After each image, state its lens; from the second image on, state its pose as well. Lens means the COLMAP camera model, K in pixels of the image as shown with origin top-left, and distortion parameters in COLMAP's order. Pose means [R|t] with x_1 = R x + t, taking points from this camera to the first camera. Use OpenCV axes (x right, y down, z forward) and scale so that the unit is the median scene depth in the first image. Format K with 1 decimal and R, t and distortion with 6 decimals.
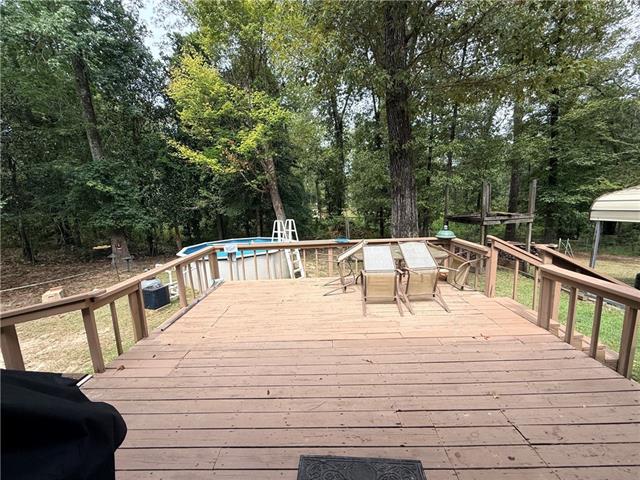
lens RADIAL K [[256.9, 0, 320.1], [0, 256.9, 238.7], [0, 0, 1]] dist [0.000824, -0.000054]
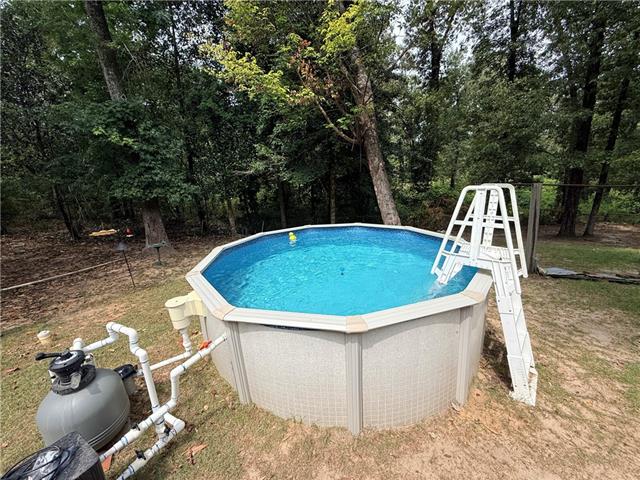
lens RADIAL K [[256.9, 0, 321.3], [0, 256.9, 242.1], [0, 0, 1]] dist [0.000824, -0.000054]
pose [[0.977660, 0.046515, -0.204980, -0.168723], [-0.022029, 0.992510, 0.120158, -0.023016], [0.209034, -0.112958, 0.971363, 0.398674]]
